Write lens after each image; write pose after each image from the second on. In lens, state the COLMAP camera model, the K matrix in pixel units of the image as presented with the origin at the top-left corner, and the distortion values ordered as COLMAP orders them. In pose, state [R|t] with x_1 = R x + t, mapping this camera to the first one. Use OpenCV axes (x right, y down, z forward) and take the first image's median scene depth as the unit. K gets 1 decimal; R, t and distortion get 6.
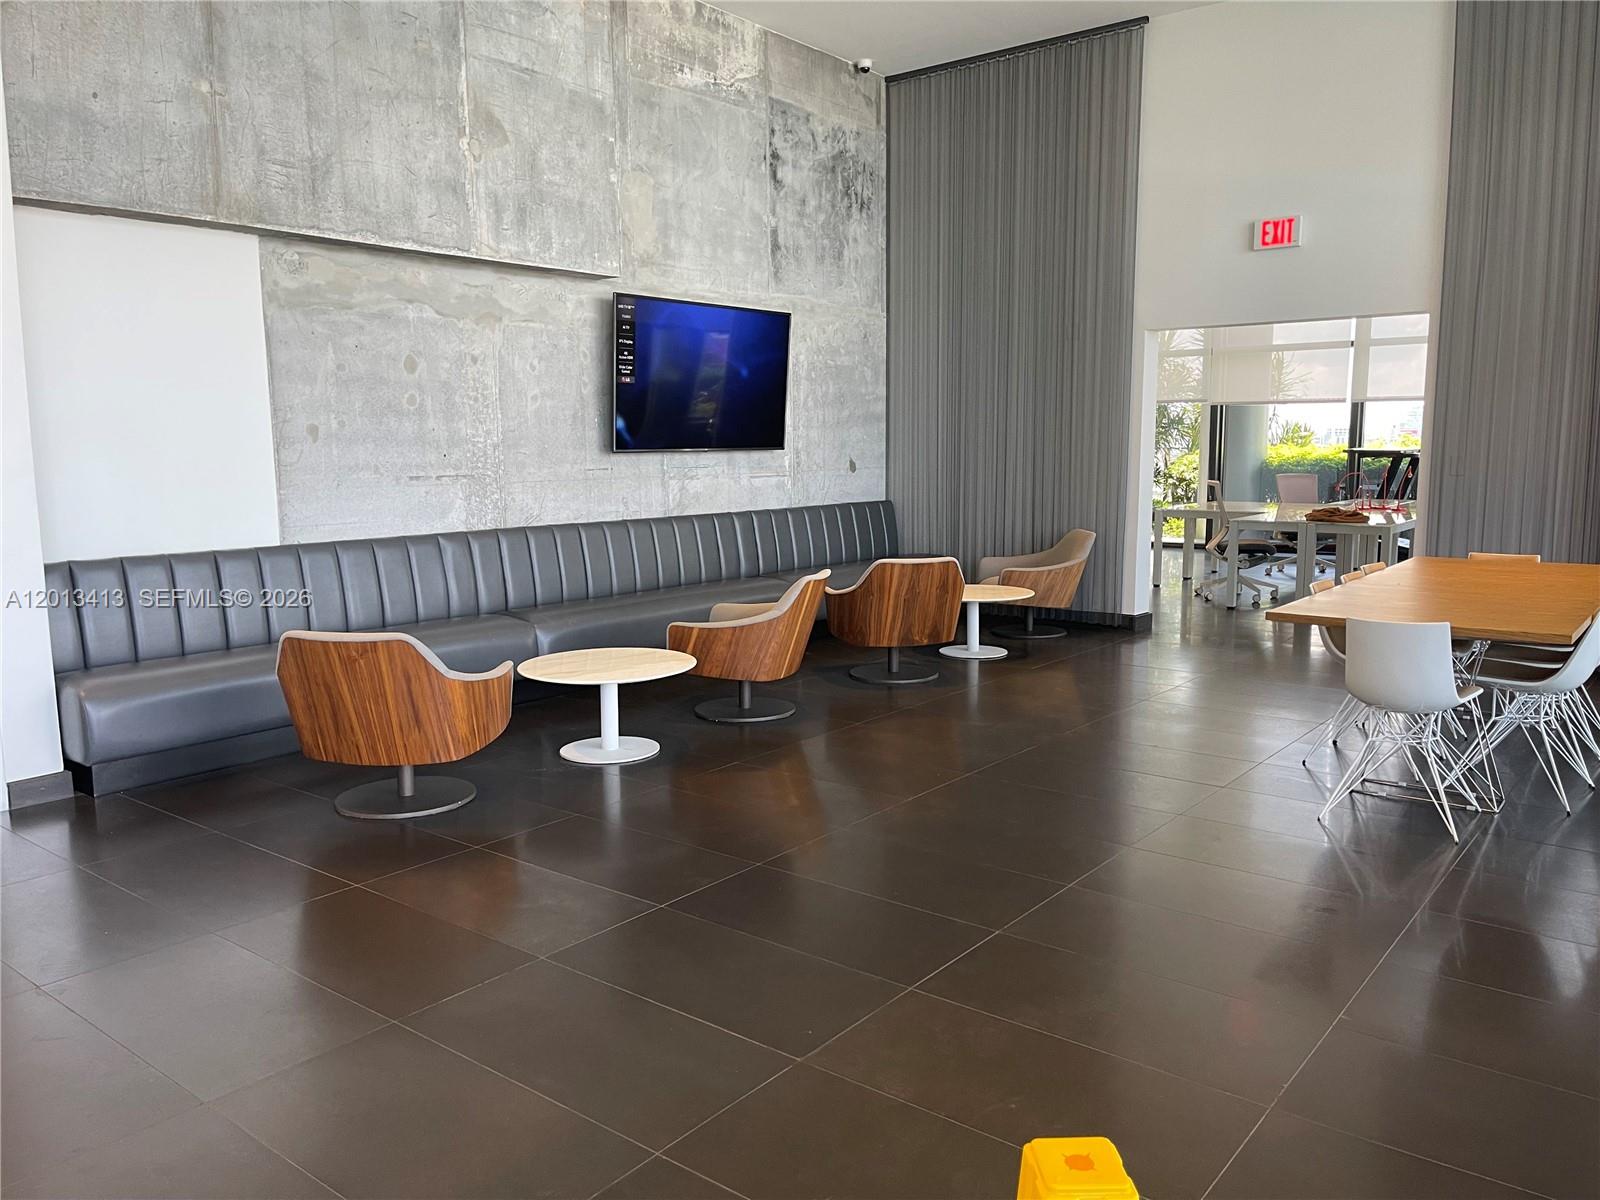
lens RADIAL K [[1212.6, 0, 800.0], [0, 1212.6, 600.0], [0, 0, 1]] dist [0.056960, -0.080664]
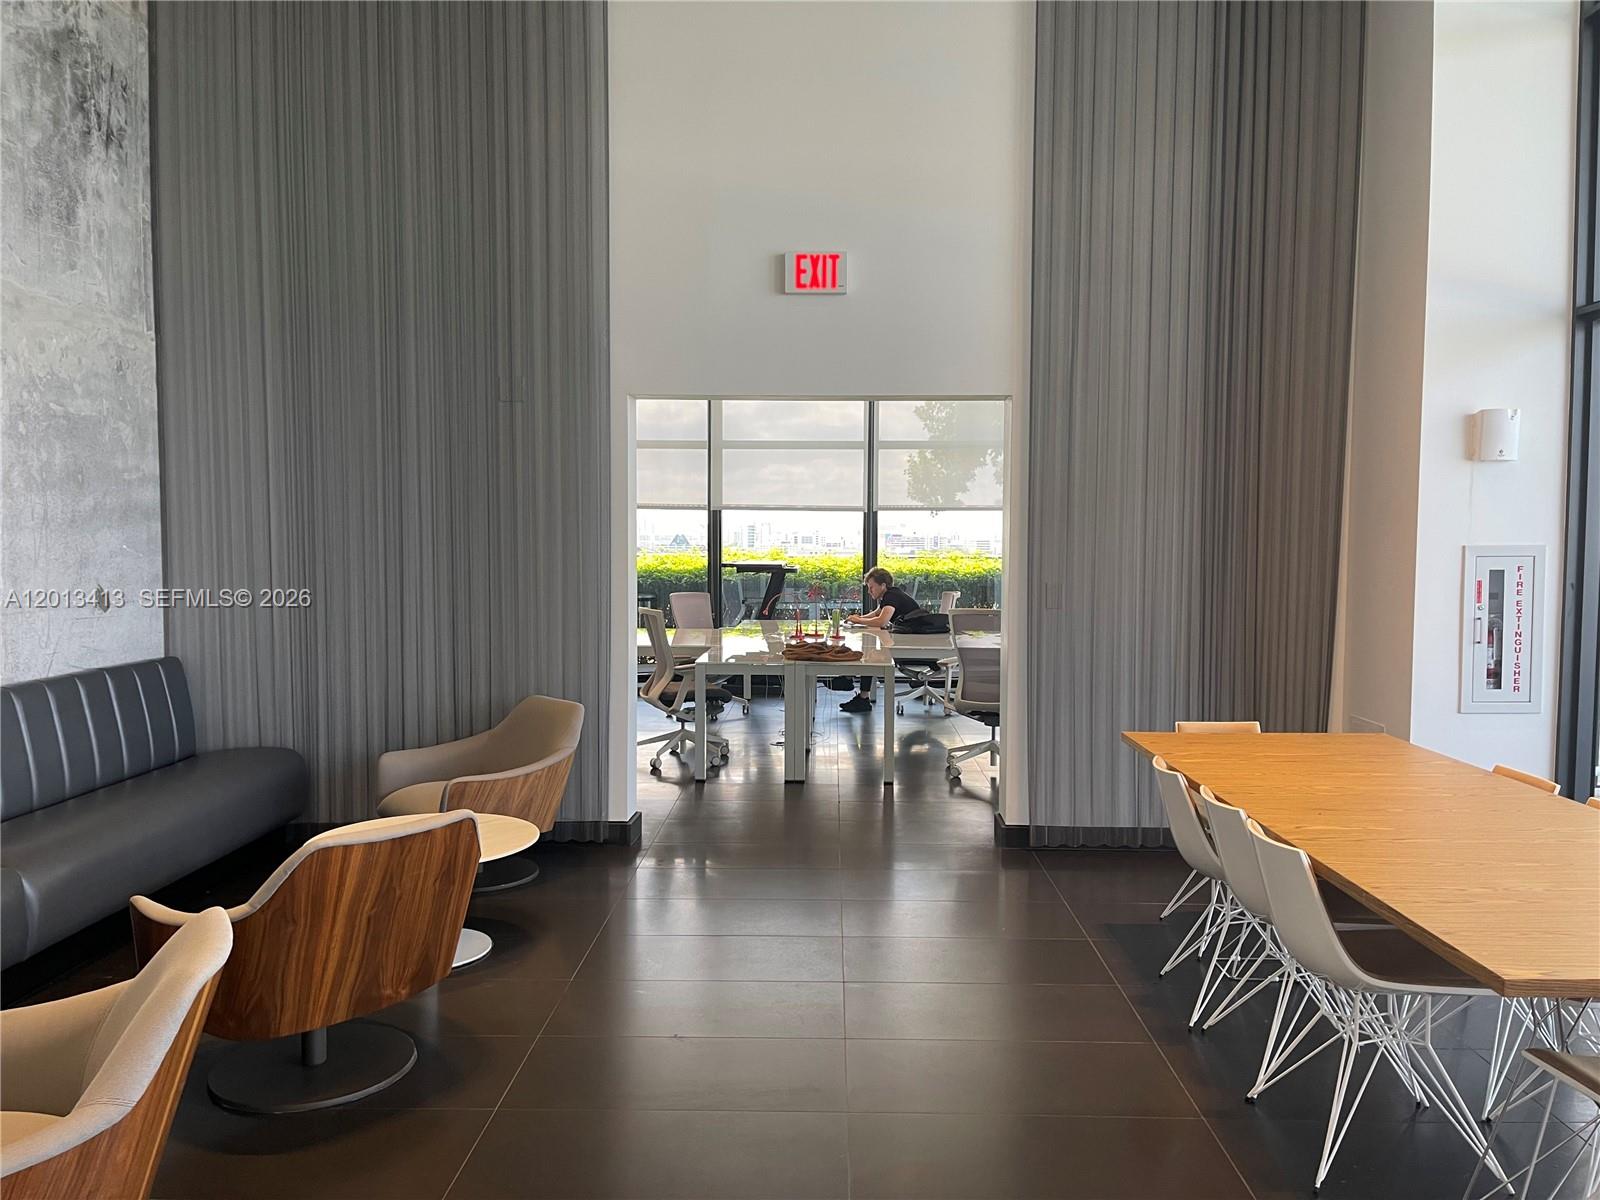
lens RADIAL K [[1212.6, 0, 800.0], [0, 1212.6, 600.0], [0, 0, 1]] dist [0.056960, -0.080664]
pose [[0.793587, -0.018979, 0.608161, -0.043801], [0.068694, 0.995918, -0.058559, -0.058757], [-0.604566, 0.088249, 0.791651, 0.391167]]
